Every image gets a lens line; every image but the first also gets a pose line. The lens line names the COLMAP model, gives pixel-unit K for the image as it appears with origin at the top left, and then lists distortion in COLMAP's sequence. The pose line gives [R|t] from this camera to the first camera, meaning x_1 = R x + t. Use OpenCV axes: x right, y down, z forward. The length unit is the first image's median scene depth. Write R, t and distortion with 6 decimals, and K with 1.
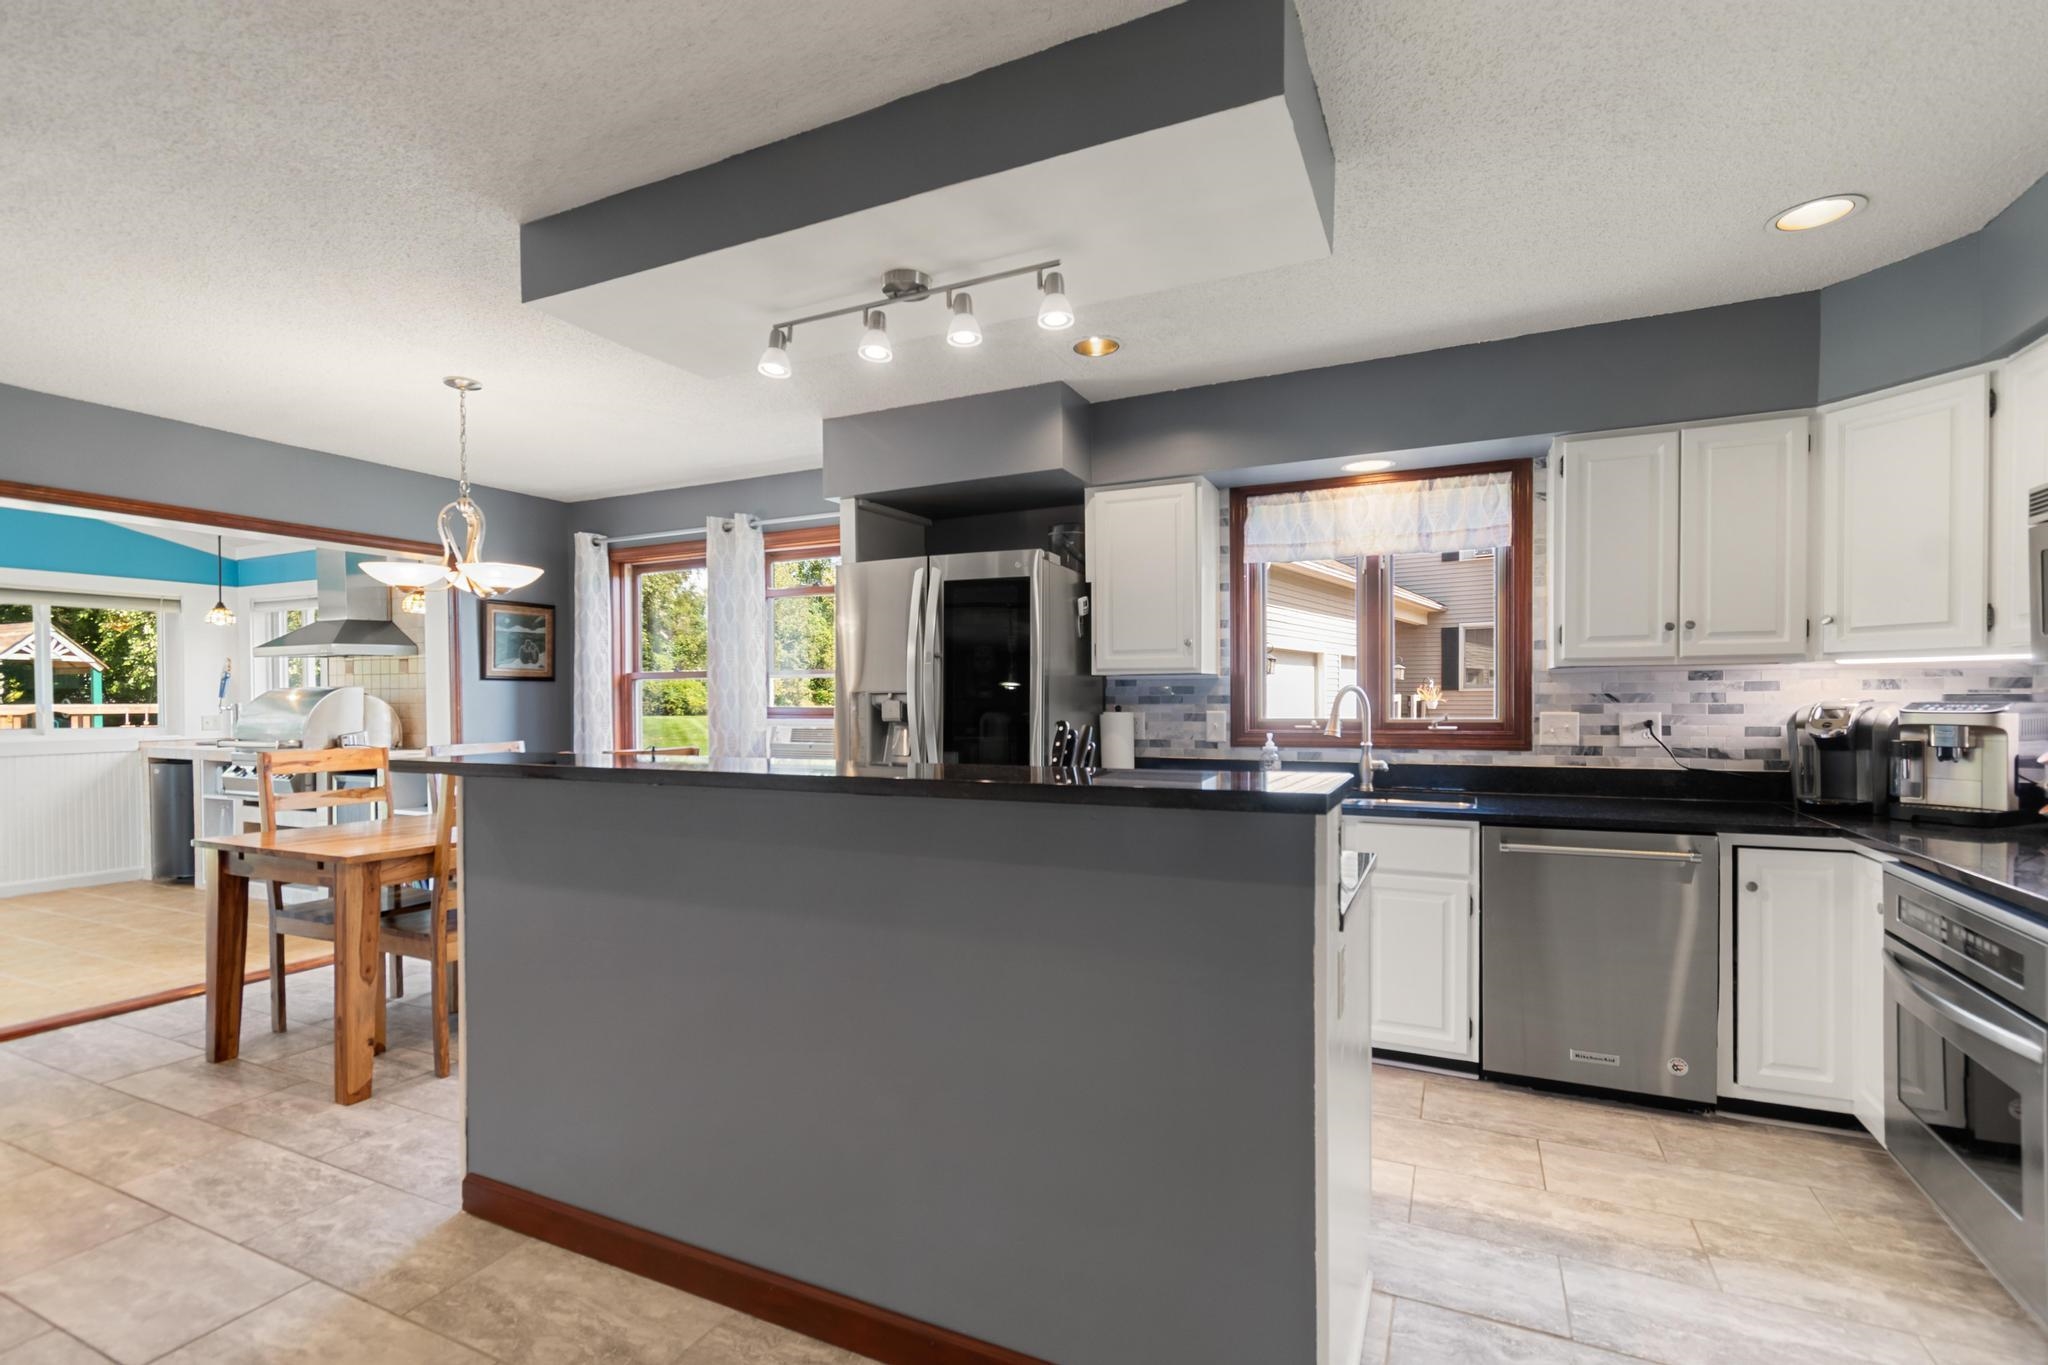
lens RADIAL K [[900.0, 0, 1114.8], [0, 900.0, 708.4], [0, 0, 1]] dist [0.003804, -0.001989]
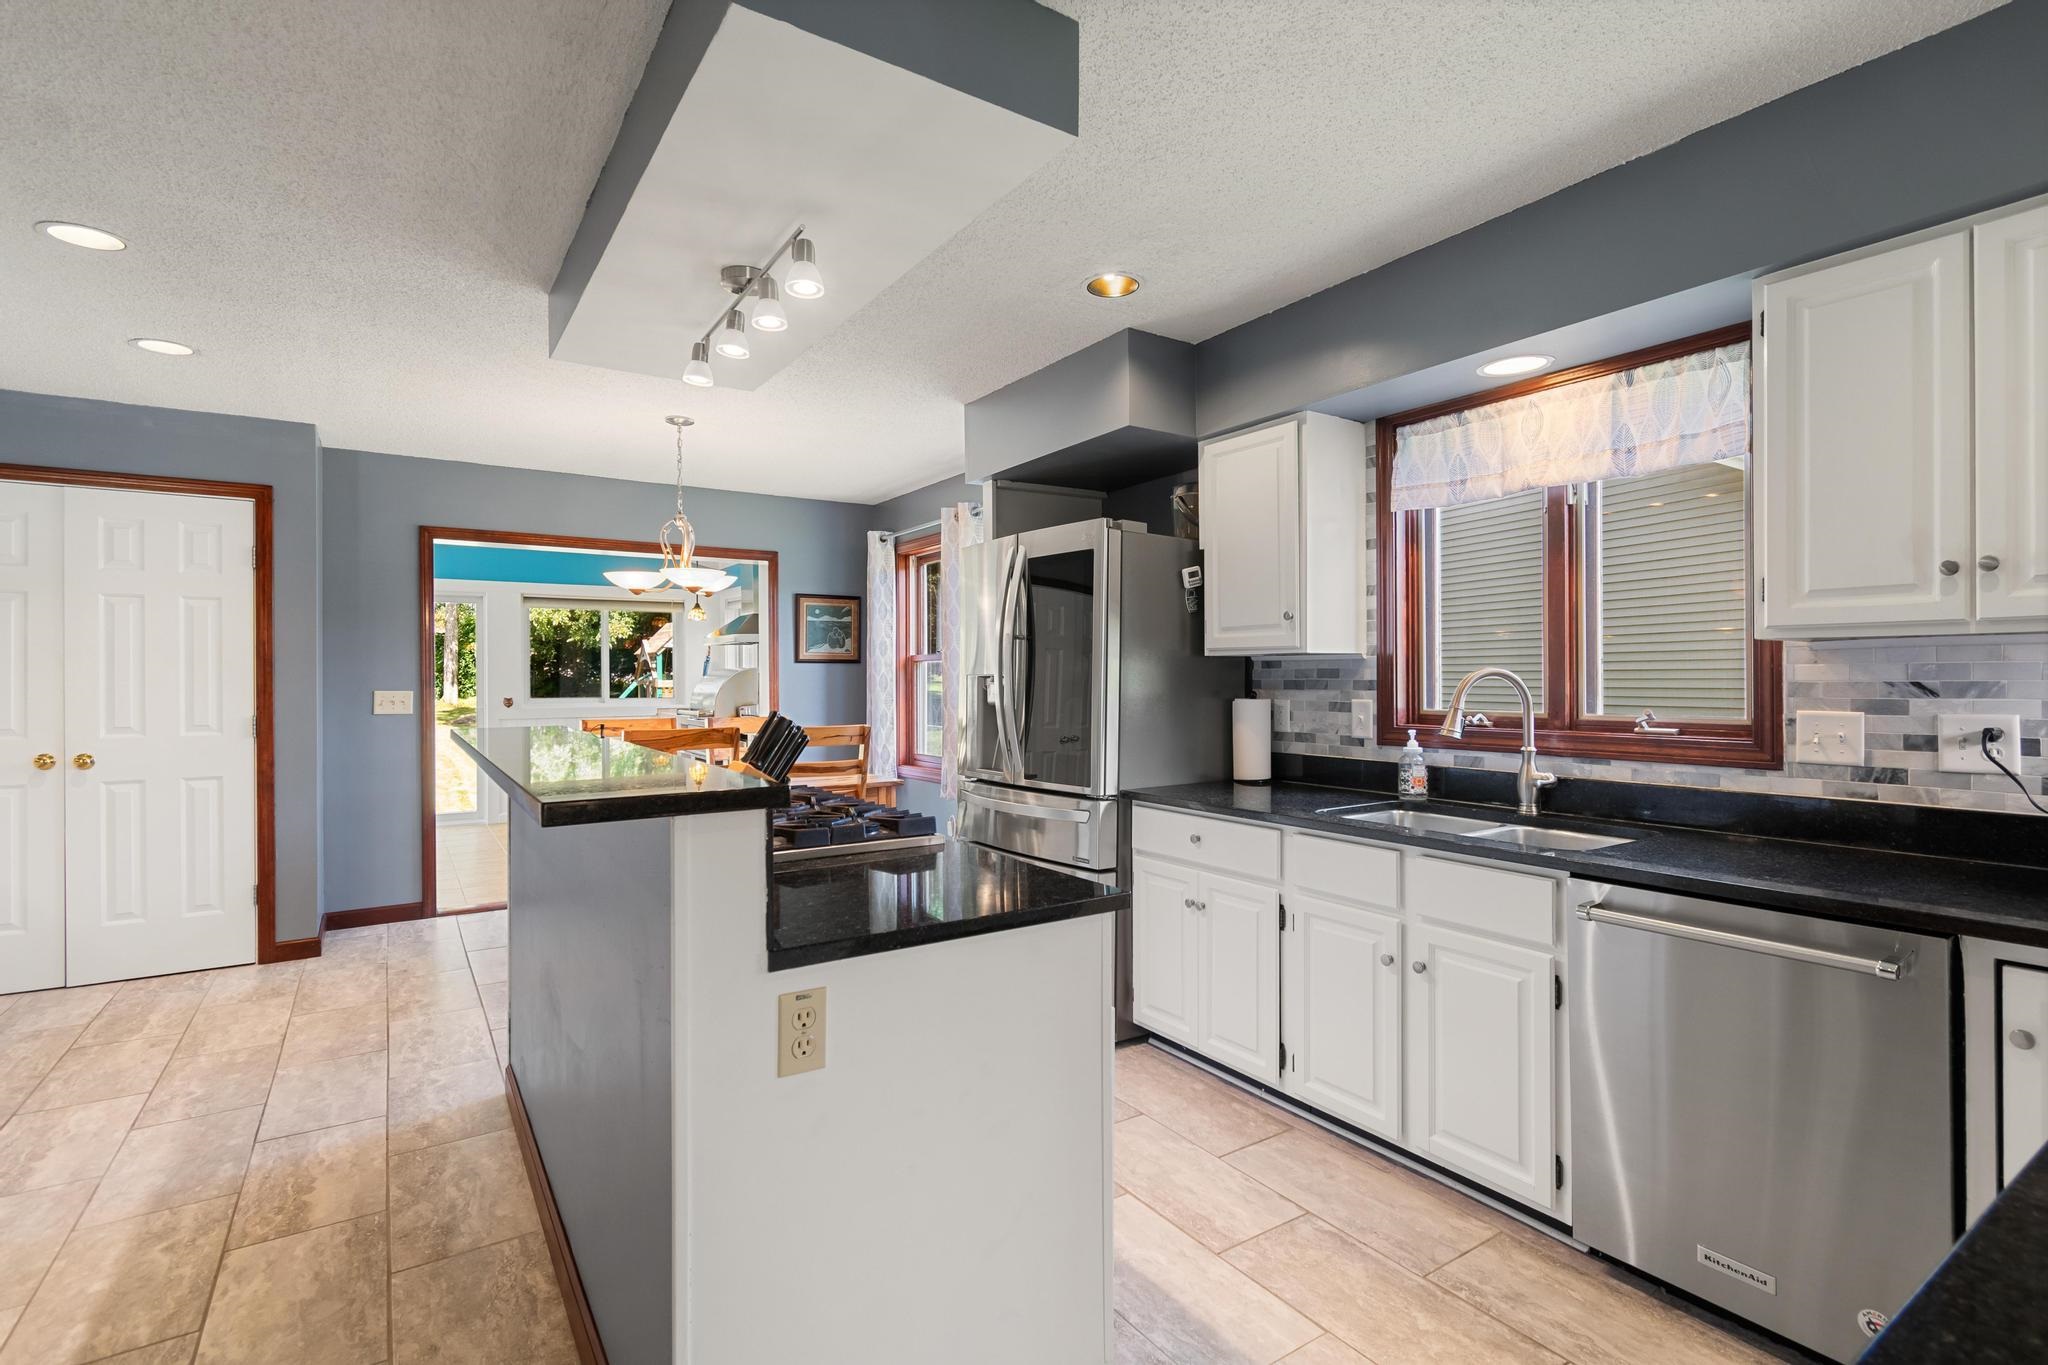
lens RADIAL K [[983.2, 0, 1118.8], [0, 983.2, 673.9], [0, 0, 1]] dist [0.003610, -0.002641]
pose [[0.856995, 0.002994, -0.515316, 0.409995], [-0.010996, 0.999862, -0.012479, -0.007283], [0.515207, 0.016361, 0.856910, 0.154533]]
